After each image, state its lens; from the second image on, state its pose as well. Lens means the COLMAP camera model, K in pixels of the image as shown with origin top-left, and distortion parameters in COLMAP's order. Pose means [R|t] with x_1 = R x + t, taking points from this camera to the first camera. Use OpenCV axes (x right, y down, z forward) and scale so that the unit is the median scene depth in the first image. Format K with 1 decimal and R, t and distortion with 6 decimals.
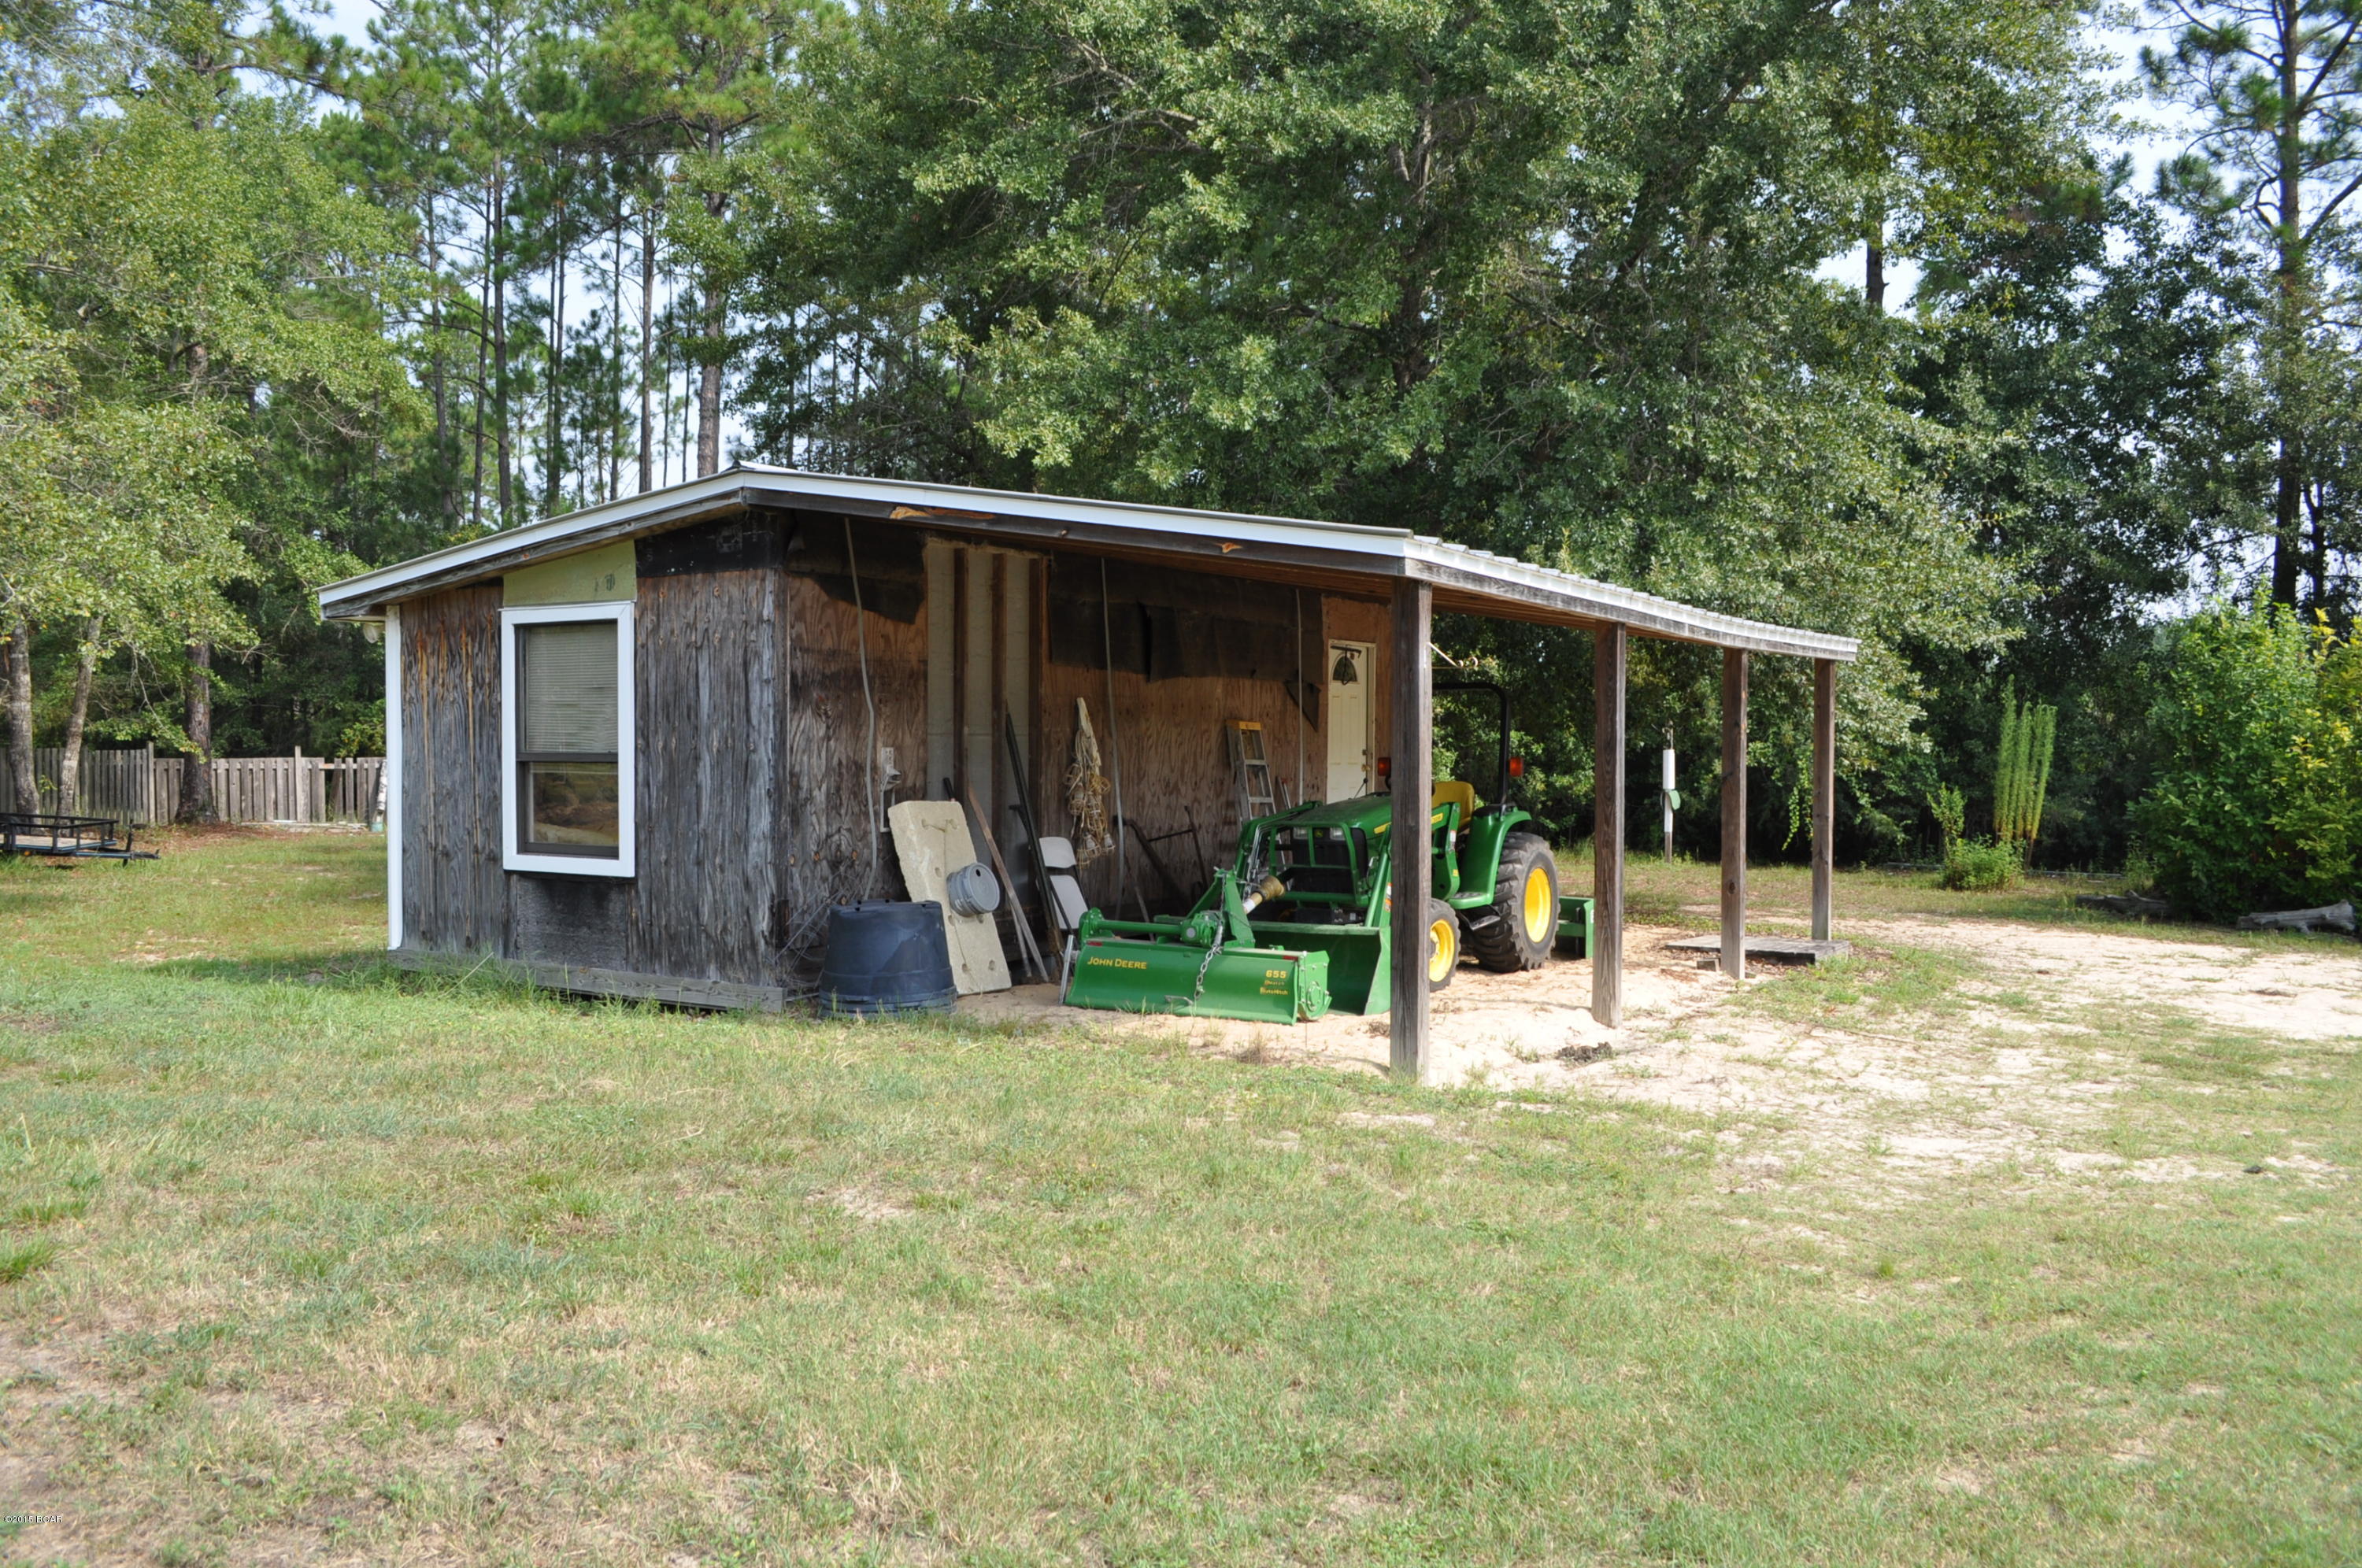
lens RADIAL K [[1831.1, 0, 1182.6], [0, 1831.1, 803.2], [0, 0, 1]] dist [-0.091498, 0.021135]
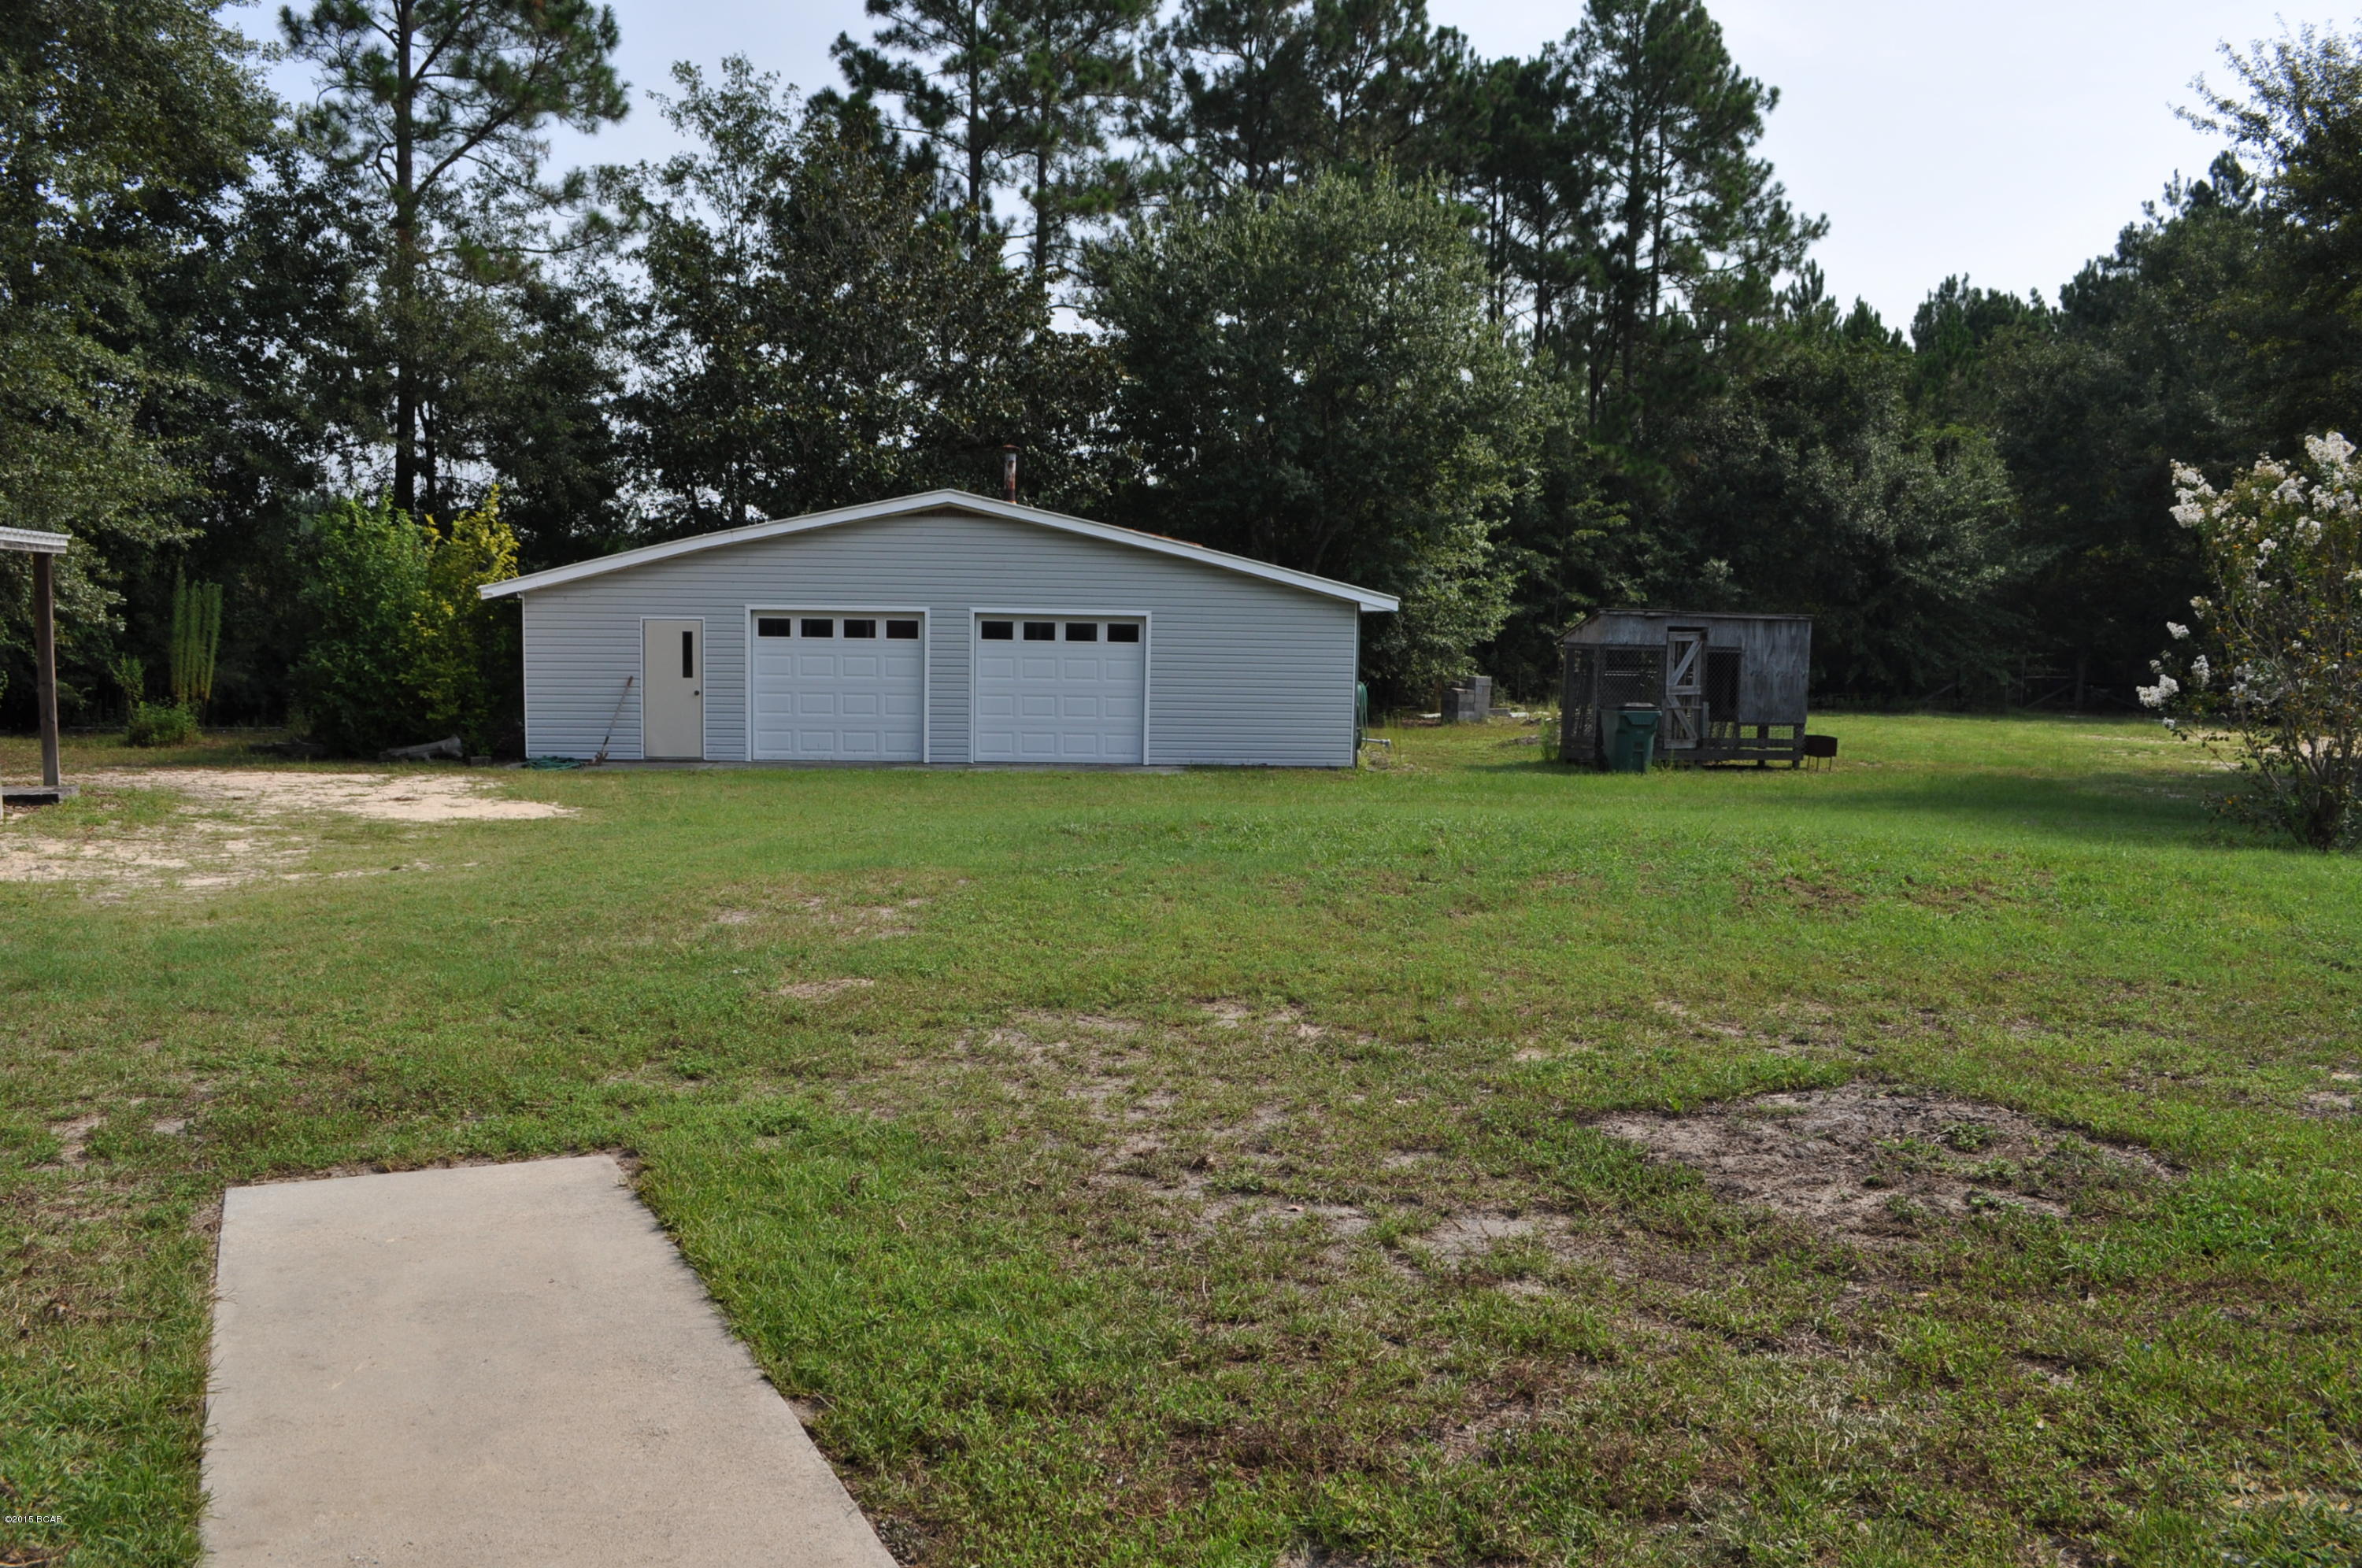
lens RADIAL K [[1831.1, 0, 1182.6], [0, 1831.1, 803.2], [0, 0, 1]] dist [-0.091498, 0.021135]
pose [[0.575770, -0.079792, 0.813709, -0.094792], [0.017580, 0.996205, 0.085248, -0.000338], [-0.817423, -0.034778, 0.574988, -0.160256]]
